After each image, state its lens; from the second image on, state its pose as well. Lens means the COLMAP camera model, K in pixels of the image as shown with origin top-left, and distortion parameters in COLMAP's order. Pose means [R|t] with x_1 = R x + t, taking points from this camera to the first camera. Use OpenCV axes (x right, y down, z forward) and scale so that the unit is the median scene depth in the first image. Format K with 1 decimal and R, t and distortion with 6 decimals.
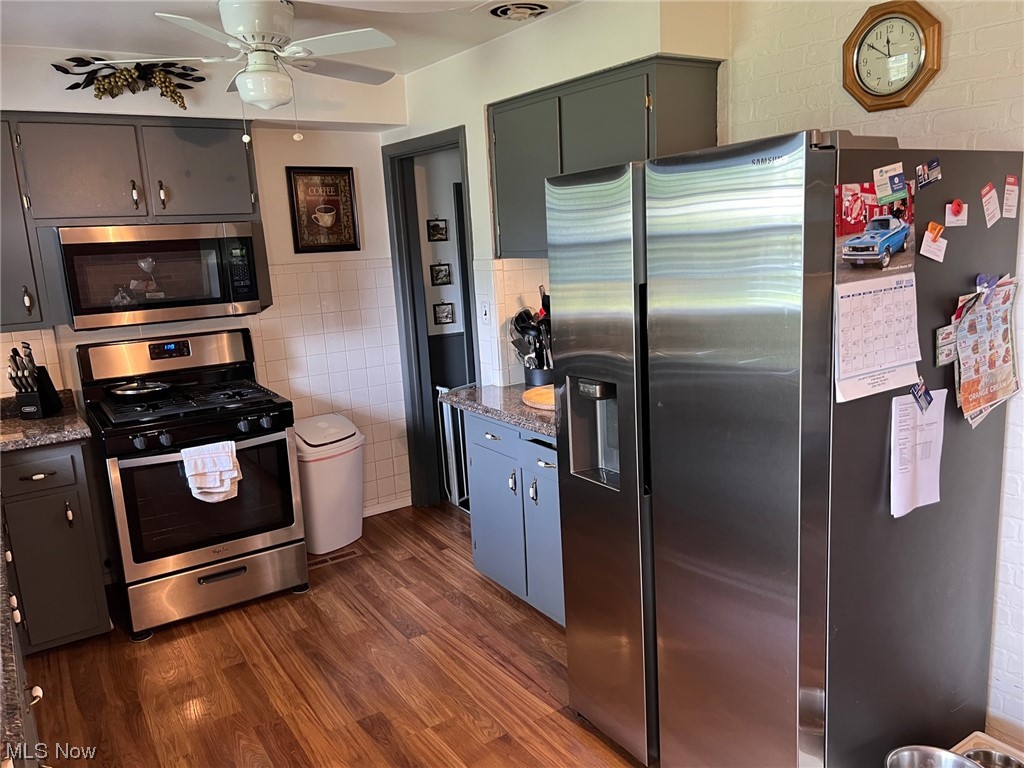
lens RADIAL K [[791.4, 0, 512.0], [0, 791.4, 384.0], [0, 0, 1]] dist [0.001657, -0.000784]
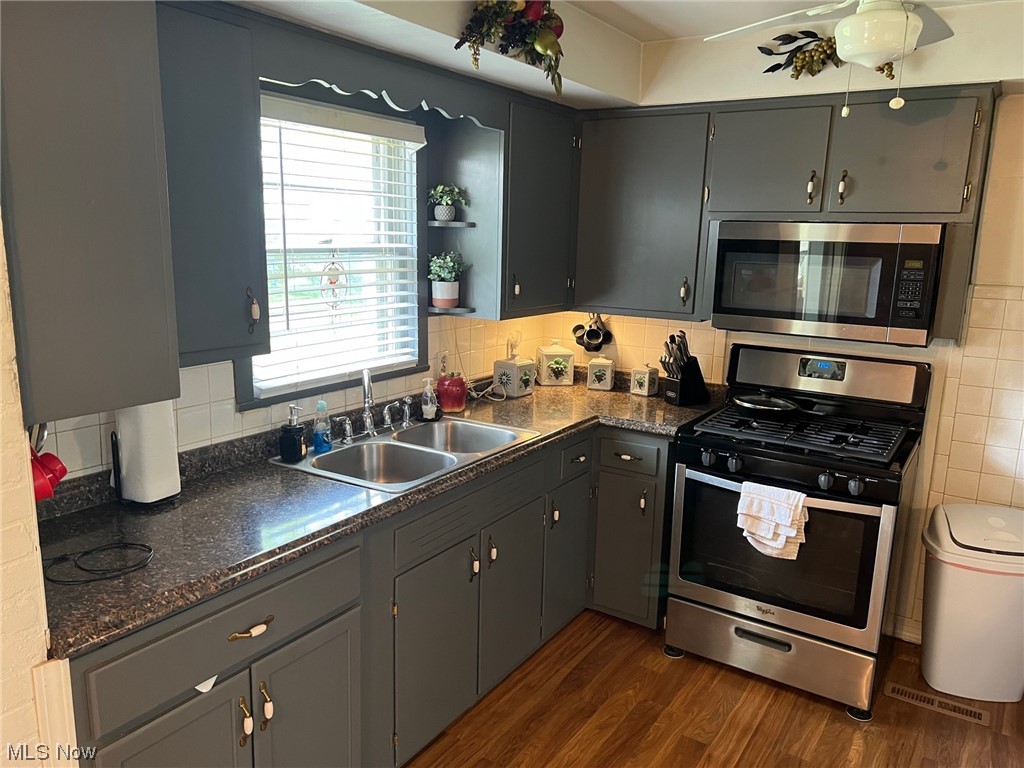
lens RADIAL K [[767.7, 0, 512.0], [0, 767.7, 384.0], [0, 0, 1]] dist [0.052652, -0.060764]
pose [[0.383085, 0.234552, -0.893438, 0.214398], [-0.220575, 0.962472, 0.158098, -0.096349], [0.896991, 0.136506, 0.420445, 0.390526]]
